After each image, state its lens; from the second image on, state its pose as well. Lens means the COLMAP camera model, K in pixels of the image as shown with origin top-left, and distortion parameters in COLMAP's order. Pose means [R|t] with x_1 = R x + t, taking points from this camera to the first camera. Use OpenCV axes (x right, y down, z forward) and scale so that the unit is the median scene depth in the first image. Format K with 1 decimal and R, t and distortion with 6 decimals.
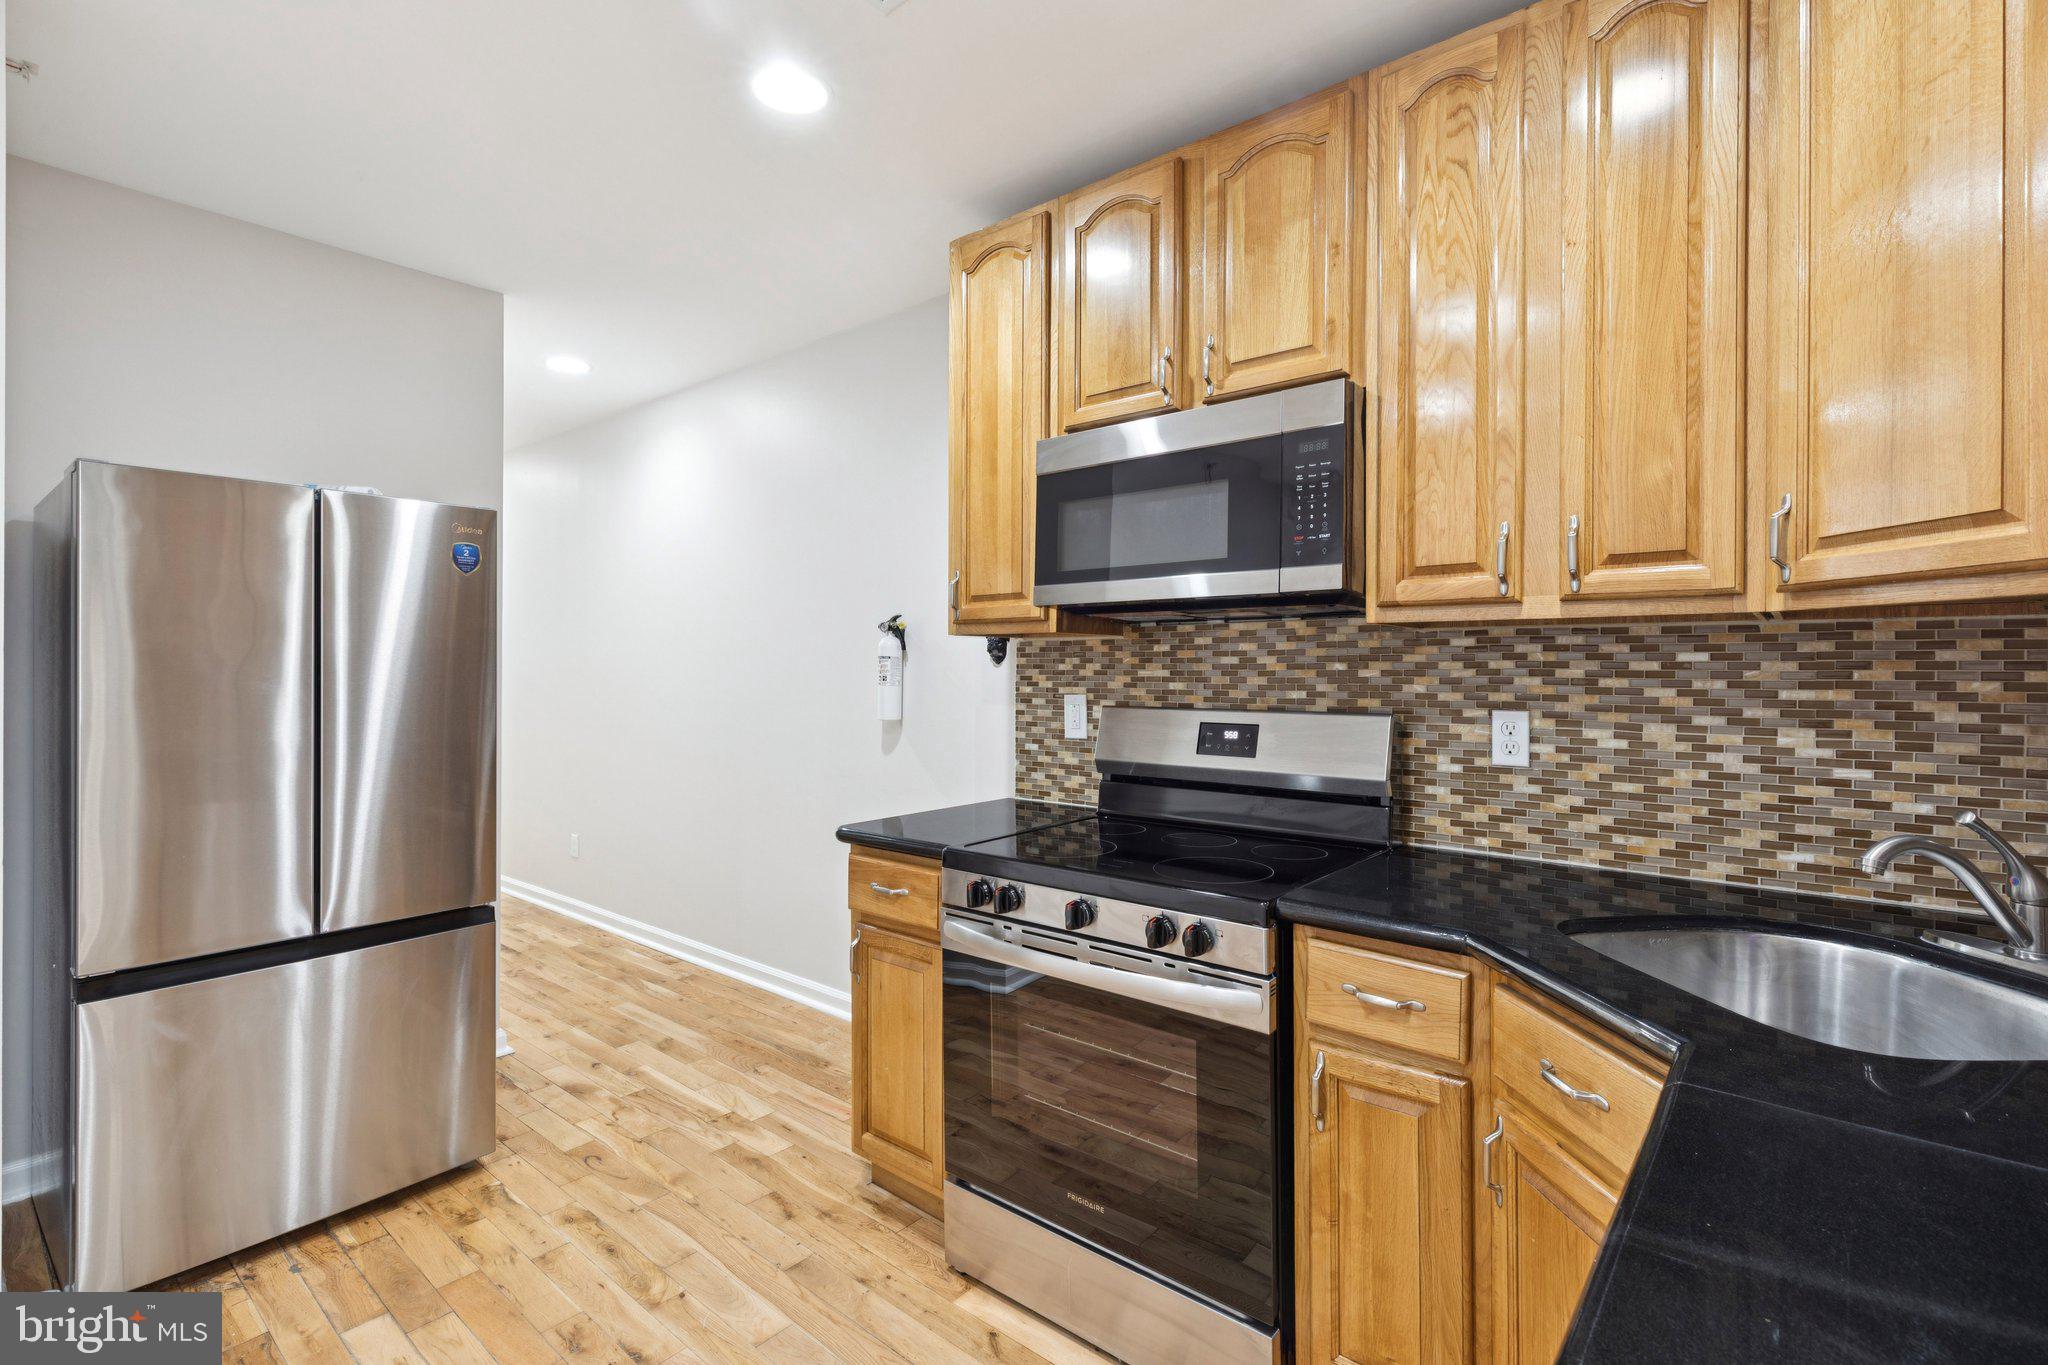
lens RADIAL K [[935.8, 0, 1023.2], [0, 935.8, 671.5], [0, 0, 1]] dist [0.011944, -0.003784]
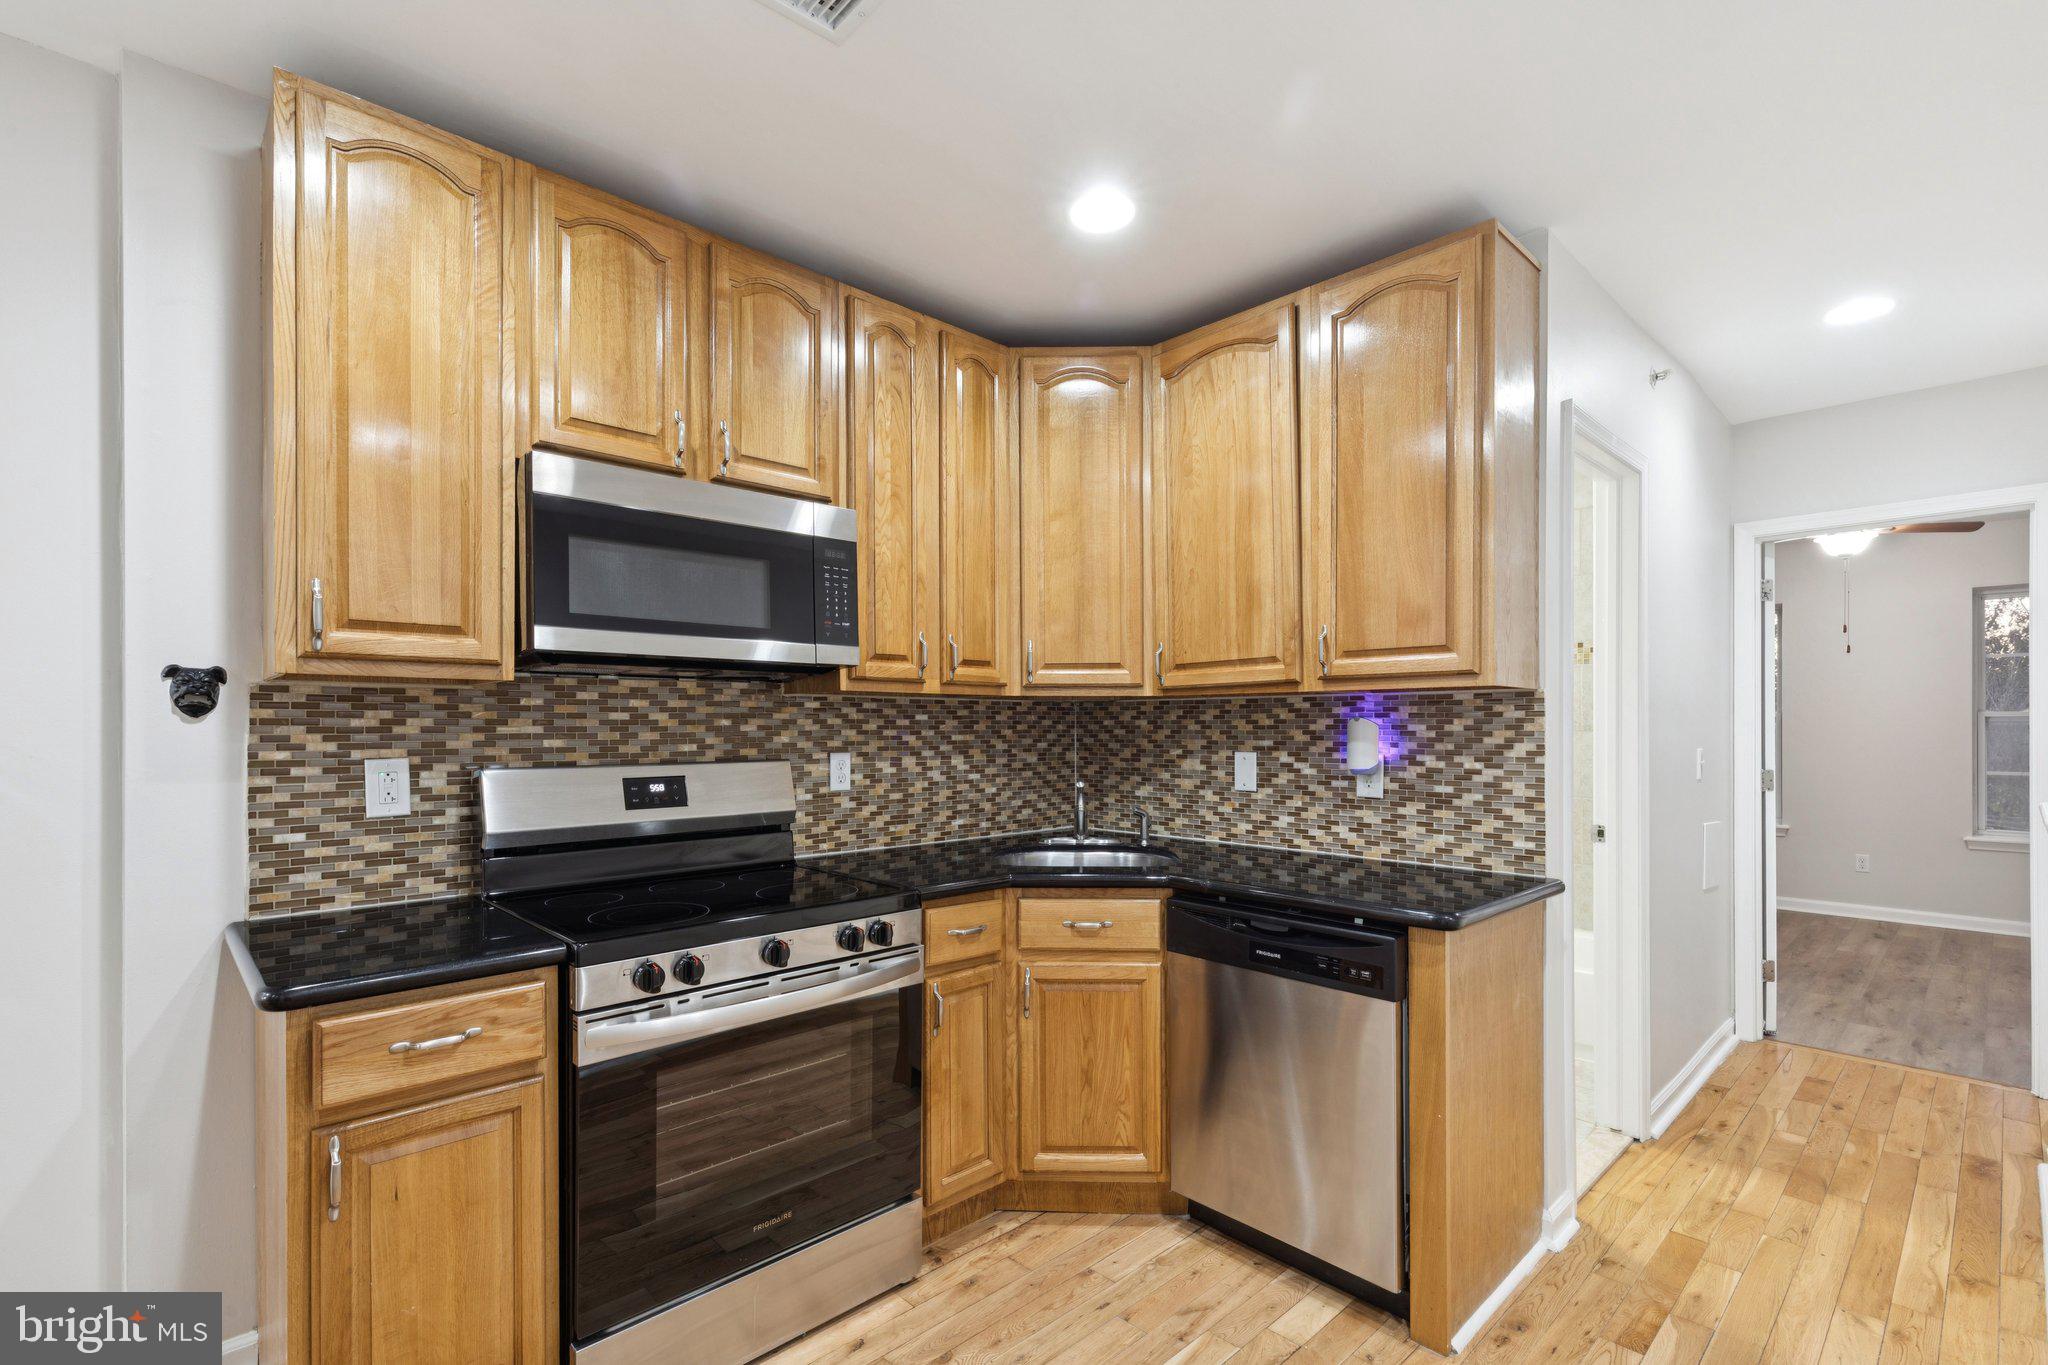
lens RADIAL K [[935.8, 0, 1022.9], [0, 935.8, 725.5], [0, 0, 1]] dist [0.011944, -0.003784]
pose [[0.109565, 0.000960, 0.993979, -0.793578], [0.007329, 0.999972, -0.001774, 0.003335], [-0.993953, 0.007479, 0.109554, 0.491693]]
